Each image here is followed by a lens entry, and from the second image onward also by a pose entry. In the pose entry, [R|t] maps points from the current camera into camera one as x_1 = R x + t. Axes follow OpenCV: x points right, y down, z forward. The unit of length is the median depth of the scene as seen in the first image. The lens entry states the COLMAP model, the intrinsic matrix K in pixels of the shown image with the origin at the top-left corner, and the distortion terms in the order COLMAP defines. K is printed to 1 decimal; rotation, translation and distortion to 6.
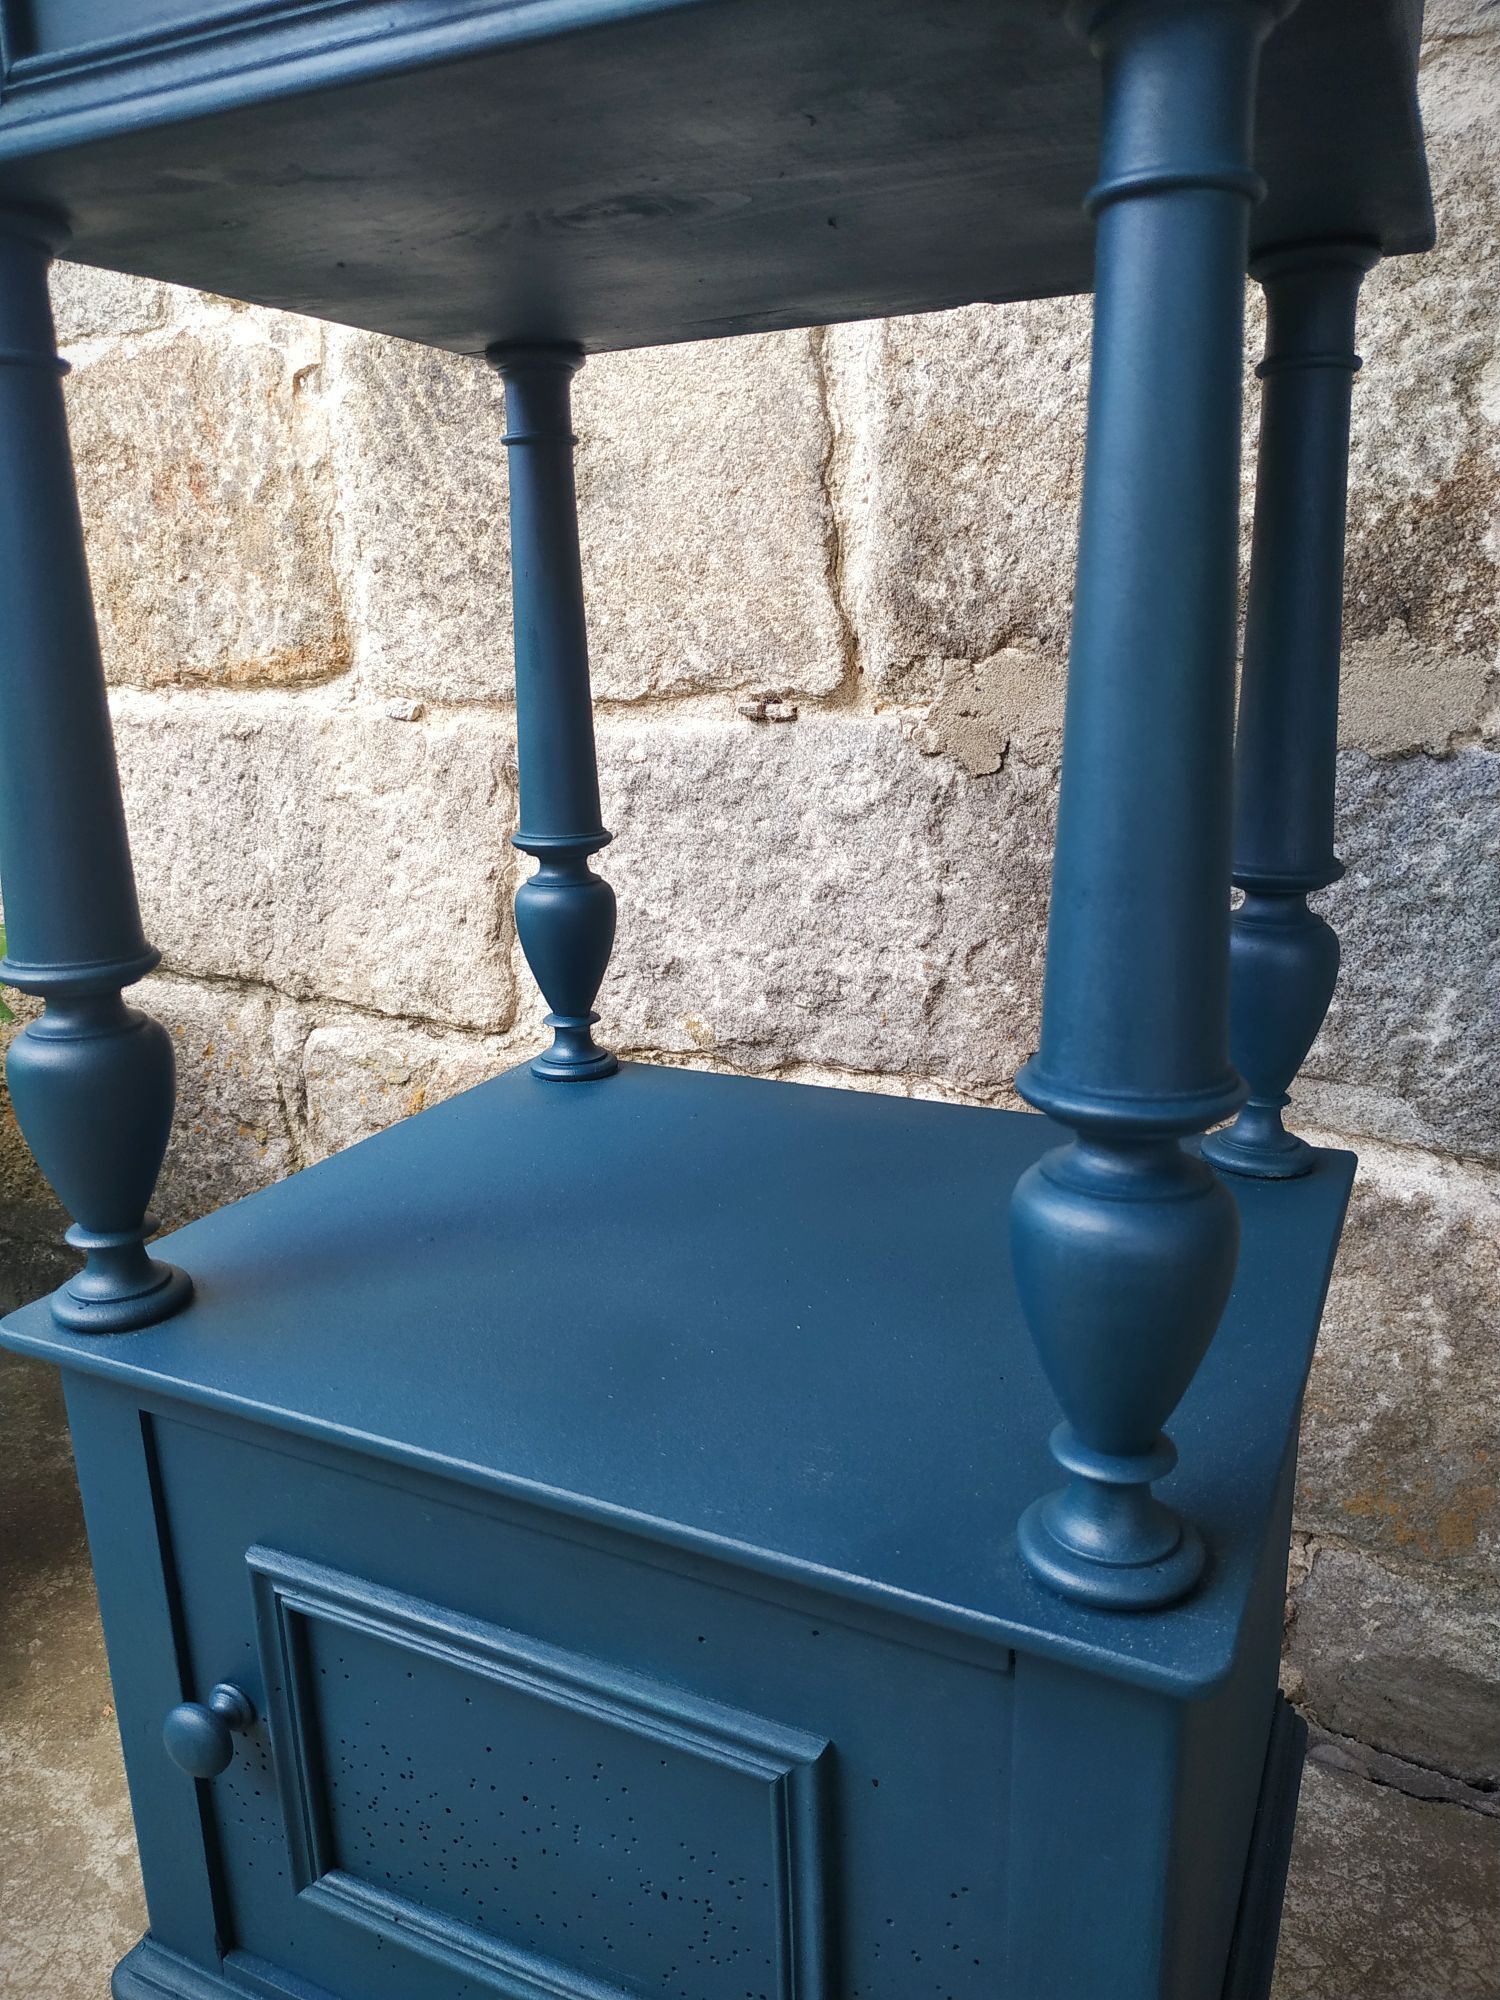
lens RADIAL K [[1467.6, 0, 742.6], [0, 1467.6, 994.5], [0, 0, 1]] dist [-0.001273, -0.009121]
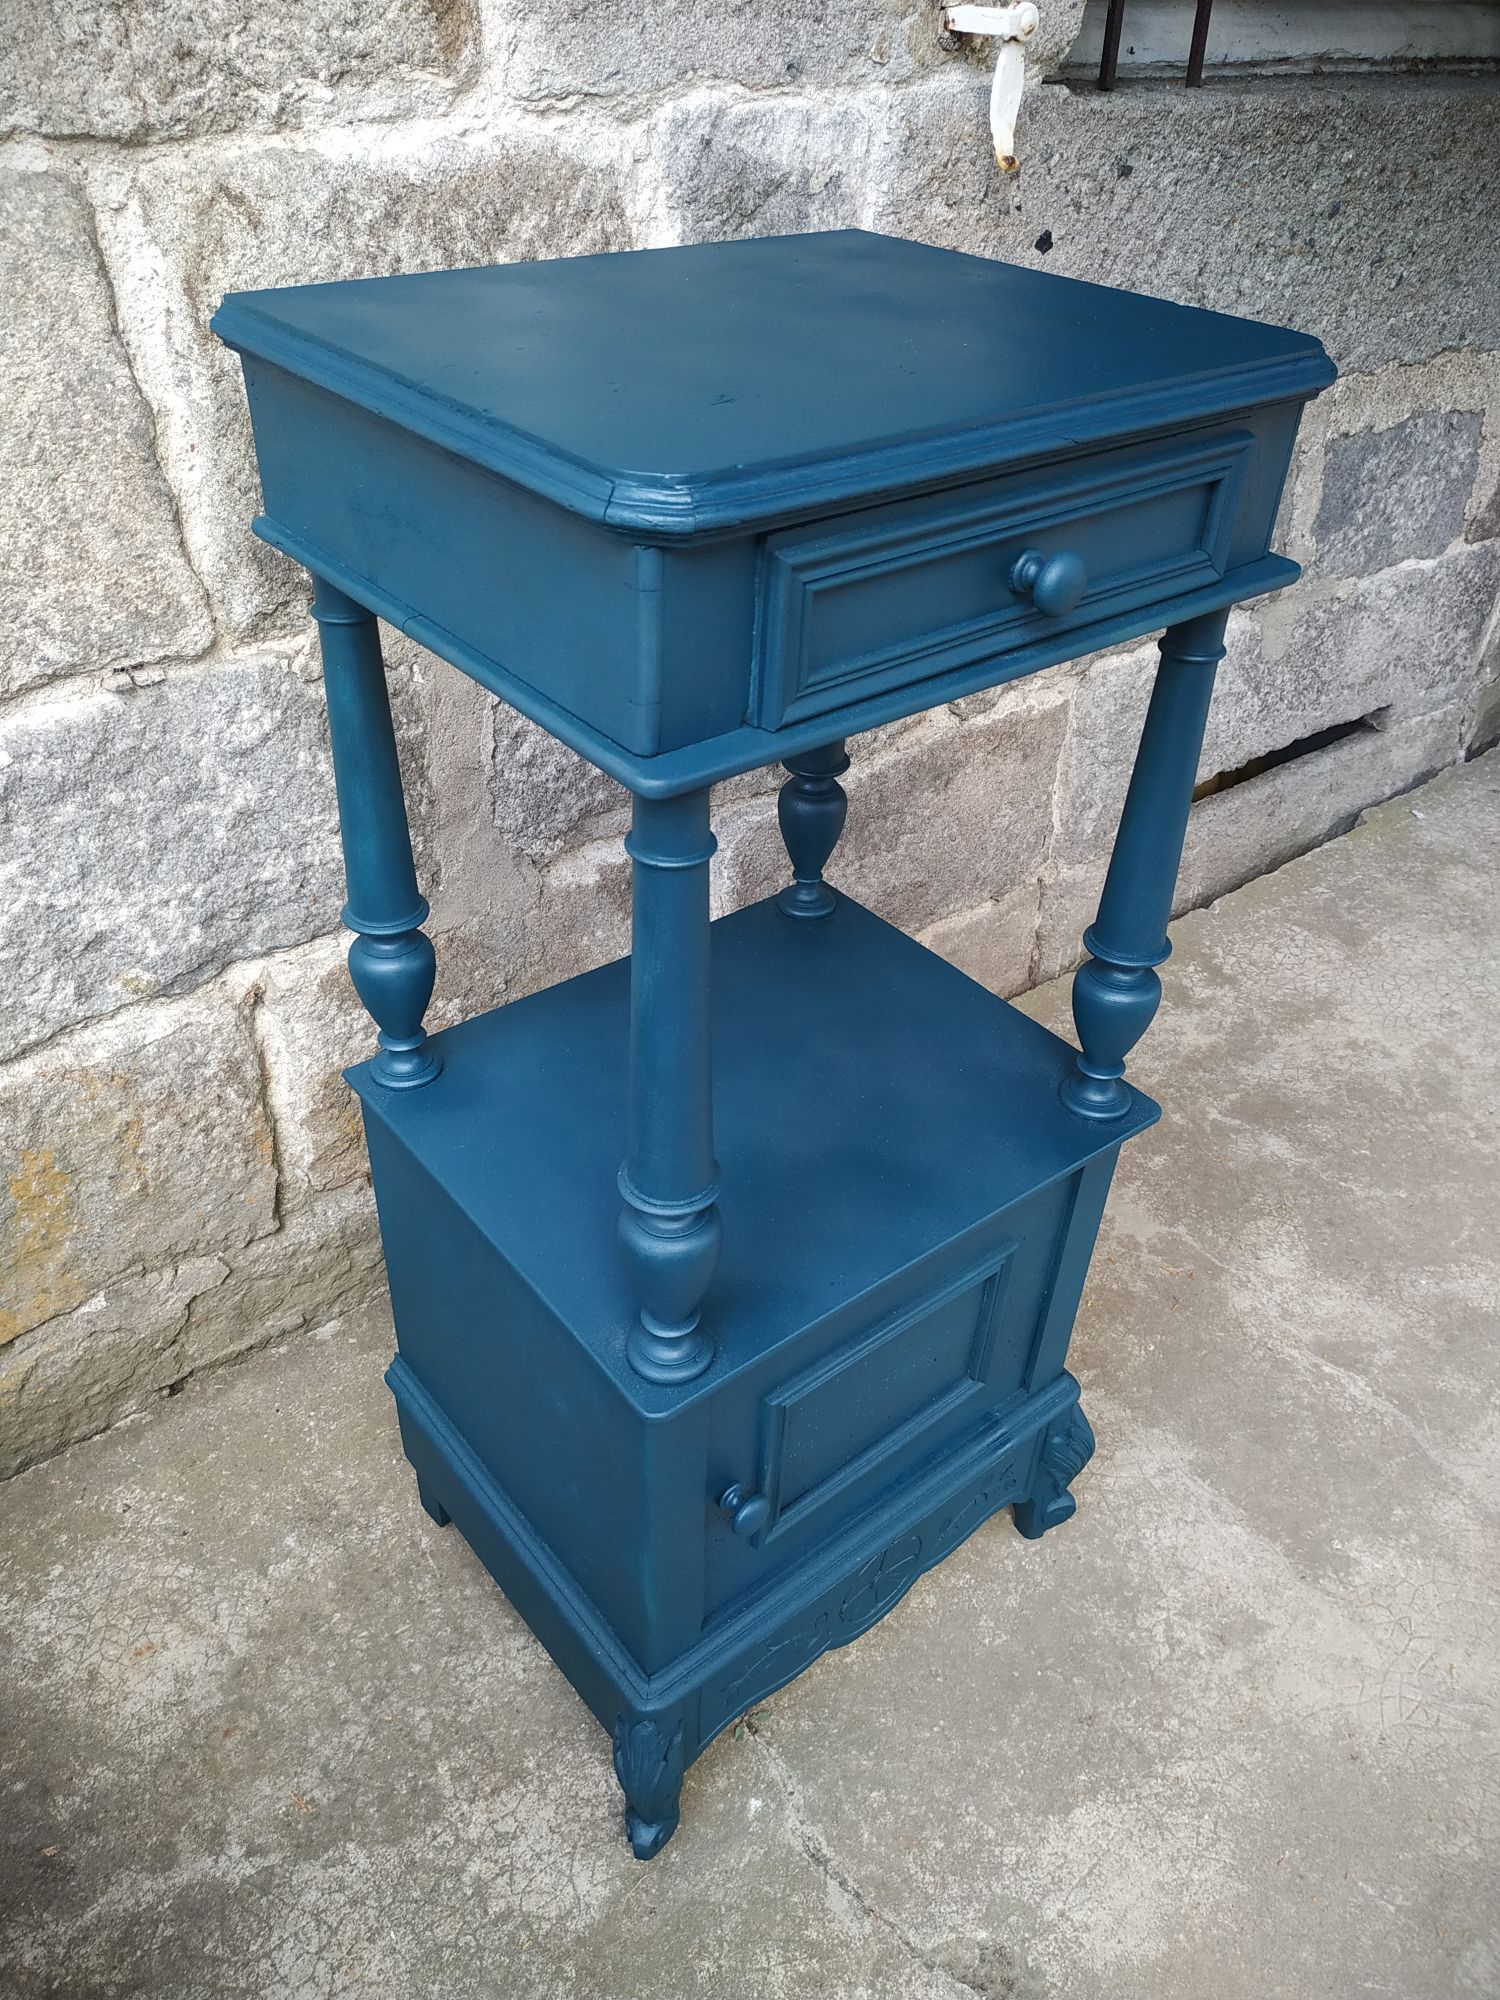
lens RADIAL K [[1467.6, 0, 738.4], [0, 1467.6, 1005.7], [0, 0, 1]] dist [-0.001273, -0.009121]
pose [[0.422680, -0.506428, 0.751580, -0.706601], [0.187387, 0.860219, 0.474247, -0.414528], [-0.886695, -0.059619, 0.458495, 0.144531]]
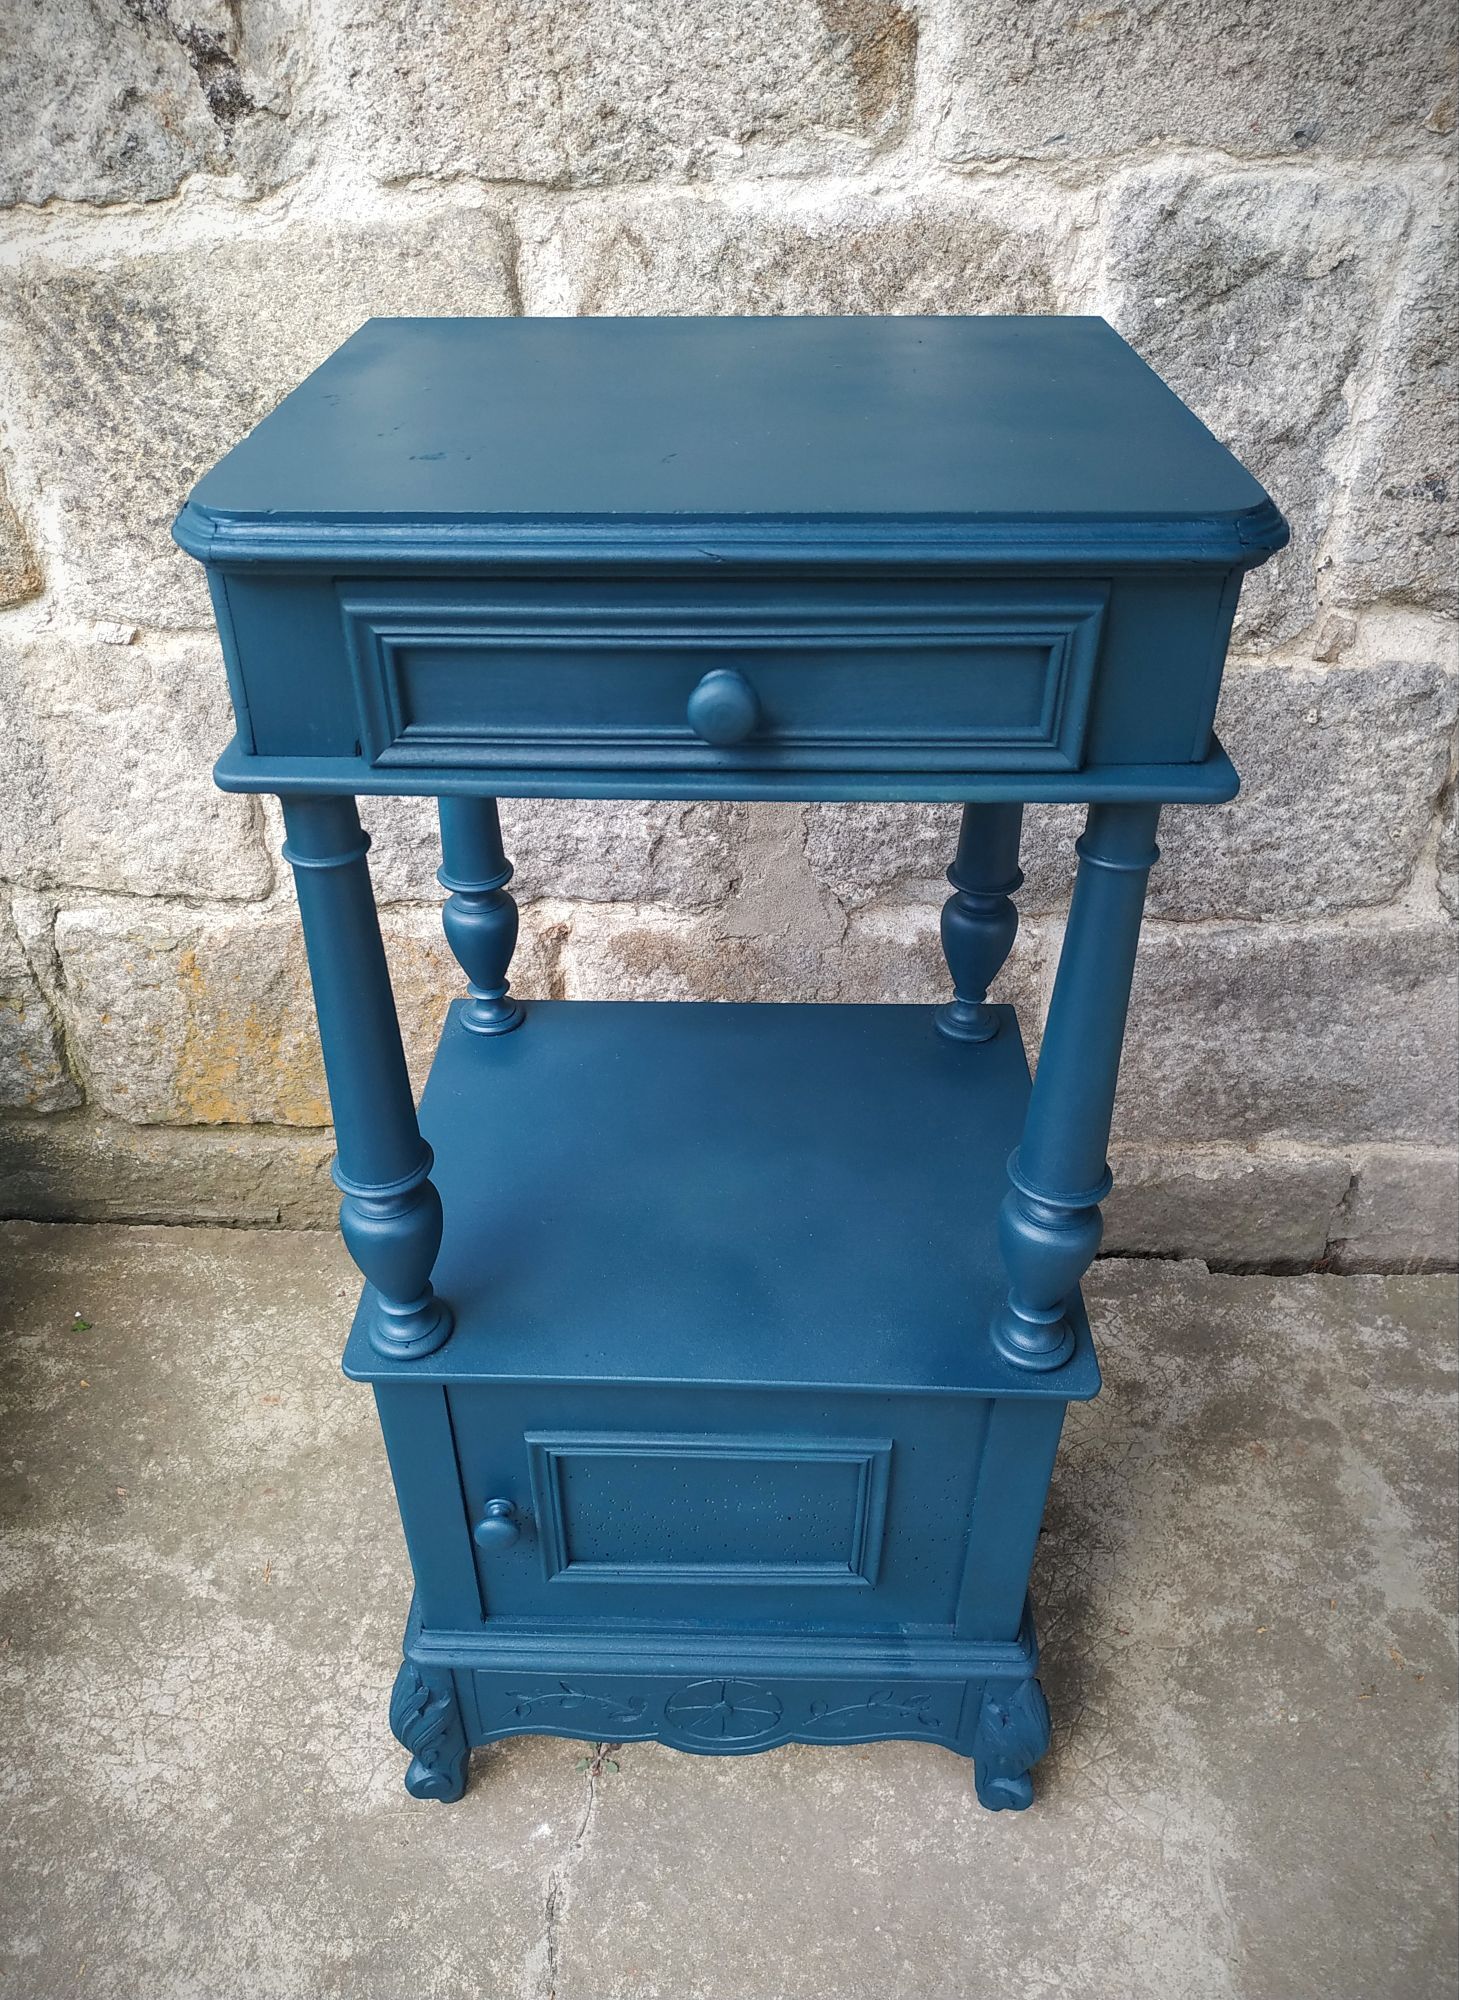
lens RADIAL K [[1458.3, 0, 703.5], [0, 1458.3, 997.2], [0, 0, 1]] dist [-0.010160, -0.000357]
pose [[0.910169, -0.227387, 0.346247, -0.314073], [0.090472, 0.924808, 0.369519, -0.353323], [-0.404236, -0.304999, 0.862304, -0.194498]]
